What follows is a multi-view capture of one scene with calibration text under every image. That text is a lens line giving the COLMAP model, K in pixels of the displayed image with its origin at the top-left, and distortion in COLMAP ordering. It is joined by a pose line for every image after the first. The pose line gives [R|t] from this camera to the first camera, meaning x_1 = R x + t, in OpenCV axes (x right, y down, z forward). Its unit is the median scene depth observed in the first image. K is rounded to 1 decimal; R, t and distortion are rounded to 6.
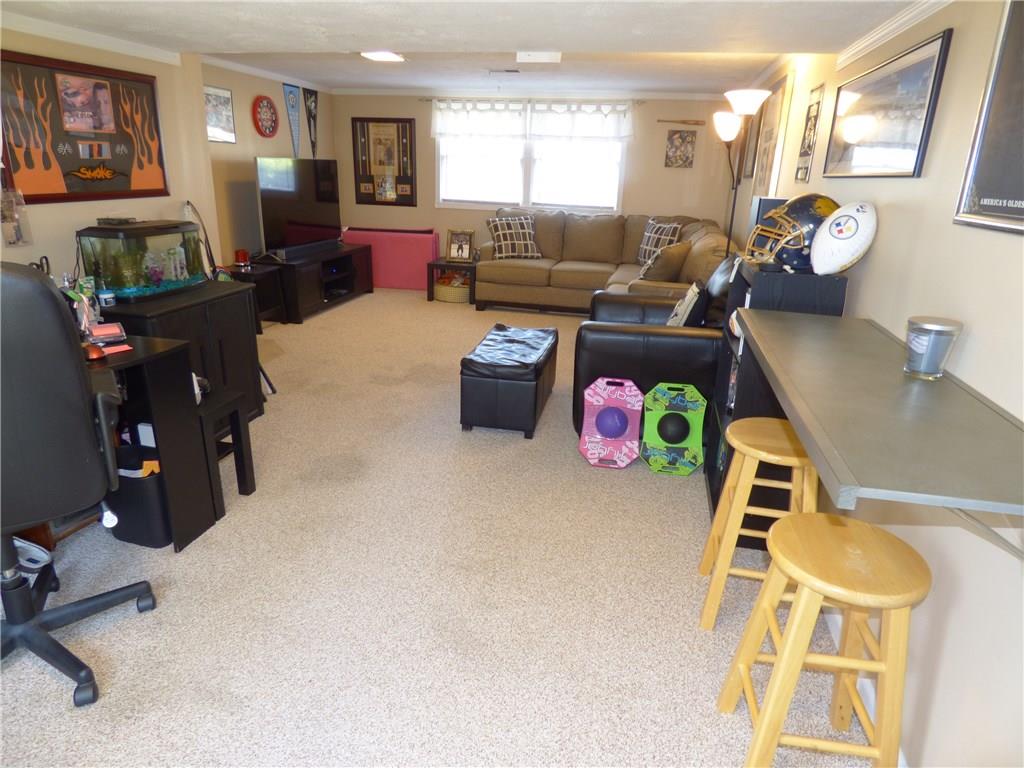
lens RADIAL K [[615.8, 0, 512.0], [0, 615.8, 384.0], [0, 0, 1]] dist [-0.001818, -0.001448]
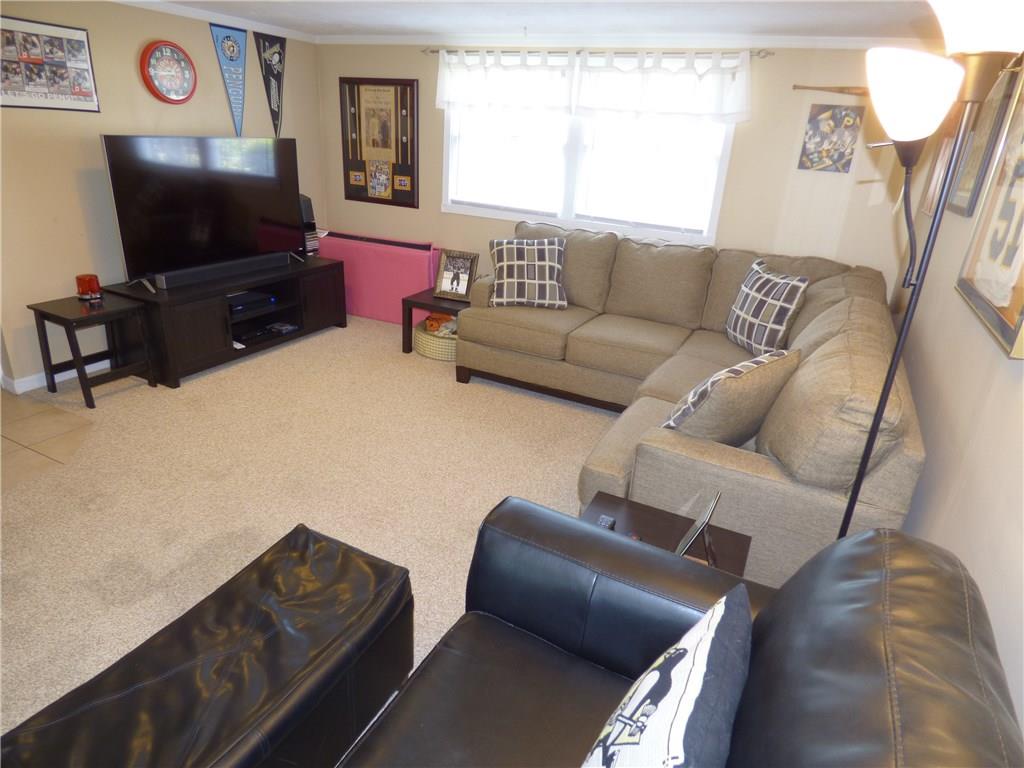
lens RADIAL K [[615.8, 0, 512.0], [0, 615.8, 384.0], [0, 0, 1]] dist [-0.001818, -0.001448]
pose [[0.969174, 0.117382, -0.216618, 0.134666], [-0.108329, 0.992688, 0.053244, -0.151808], [0.221284, -0.028137, 0.974803, 0.367476]]
